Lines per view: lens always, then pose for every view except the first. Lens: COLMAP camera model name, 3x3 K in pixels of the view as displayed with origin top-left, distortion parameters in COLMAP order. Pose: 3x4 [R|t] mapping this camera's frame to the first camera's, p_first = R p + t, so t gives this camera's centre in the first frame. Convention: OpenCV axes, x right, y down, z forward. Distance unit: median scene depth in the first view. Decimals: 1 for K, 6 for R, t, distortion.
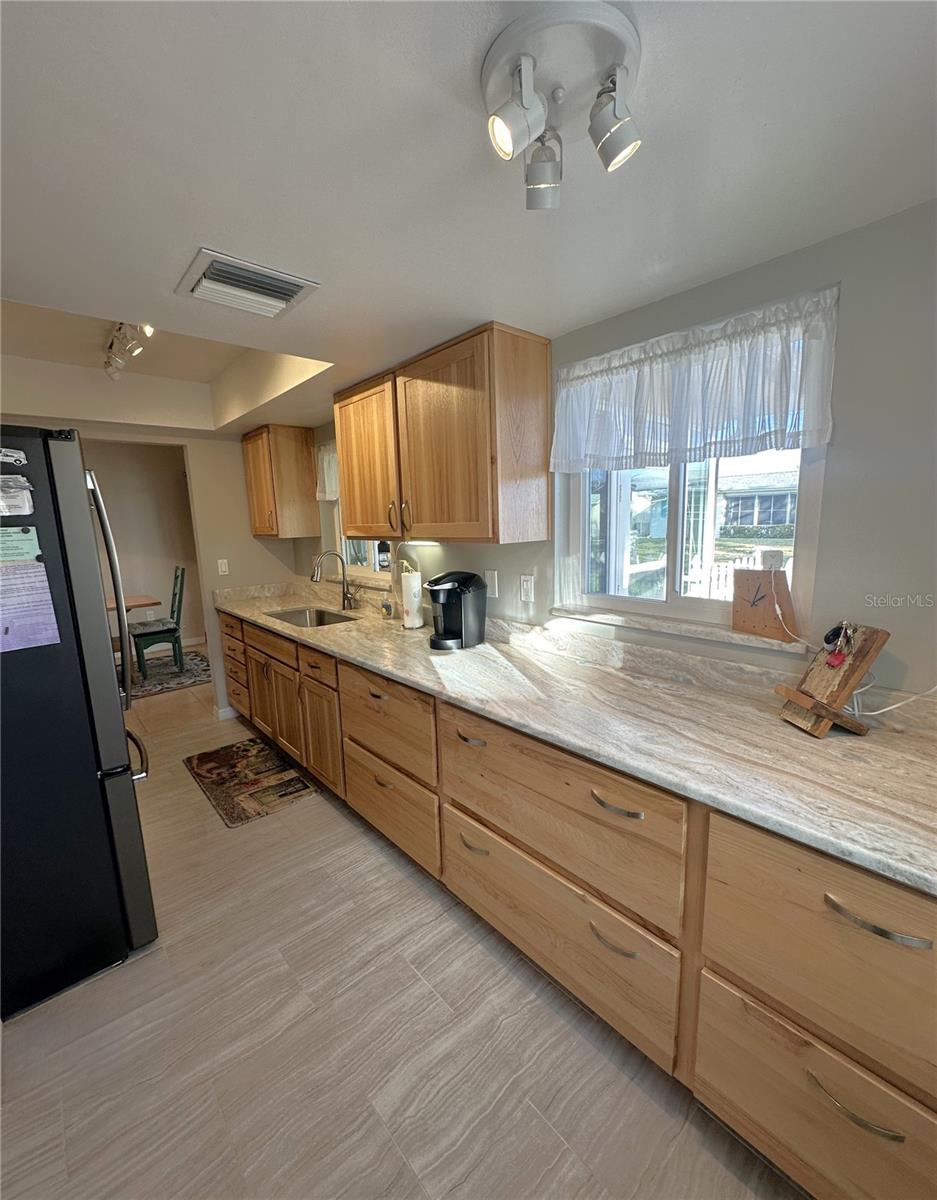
lens RADIAL K [[497.6, 0, 468.7], [0, 497.6, 599.5], [0, 0, 1]] dist [-0.004344, 0.000116]
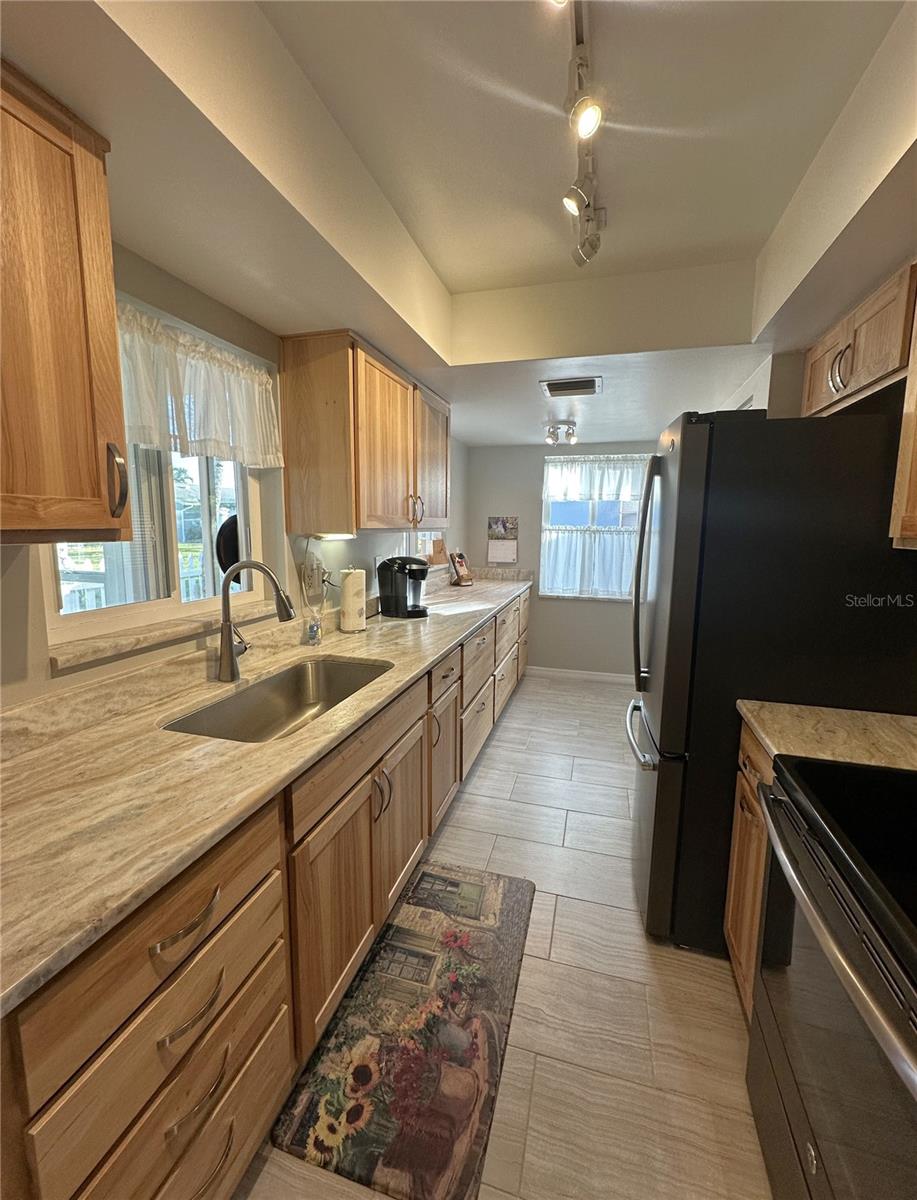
lens RADIAL K [[489.1, 0, 462.0], [0, 489.1, 588.4], [0, 0, 1]] dist [-0.002321, -0.000114]
pose [[-0.539309, -0.087557, 0.837544, -0.868114], [0.139936, 0.971434, 0.191661, -0.147548], [-0.830400, 0.220567, -0.511651, 1.165522]]
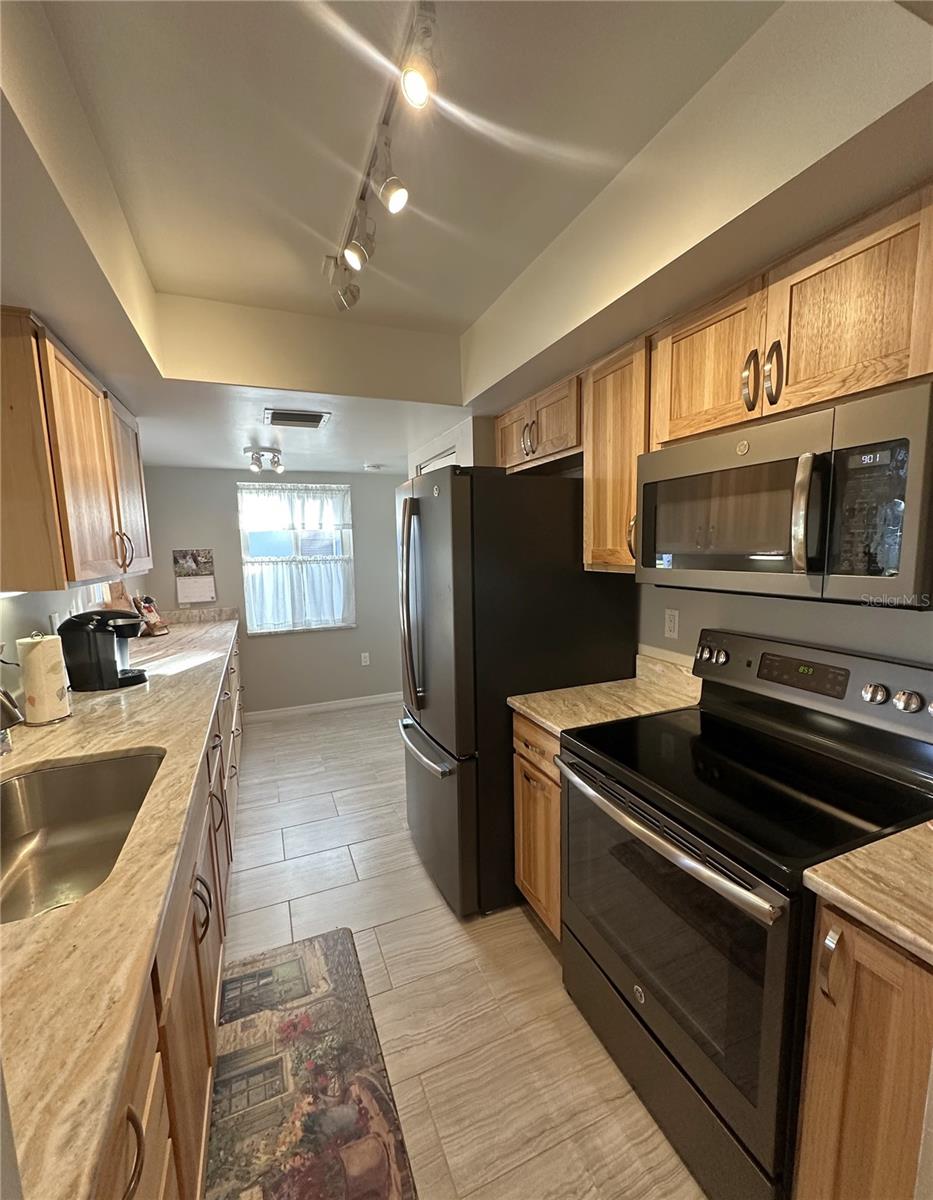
lens RADIAL K [[497.6, 0, 465.8], [0, 497.6, 609.4], [0, 0, 1]] dist [-0.004344, 0.000116]
pose [[-0.945638, 0.008358, 0.325114, -0.766864], [0.100898, 0.957883, 0.268850, -0.186785], [-0.309174, 0.287039, -0.906653, 1.262811]]
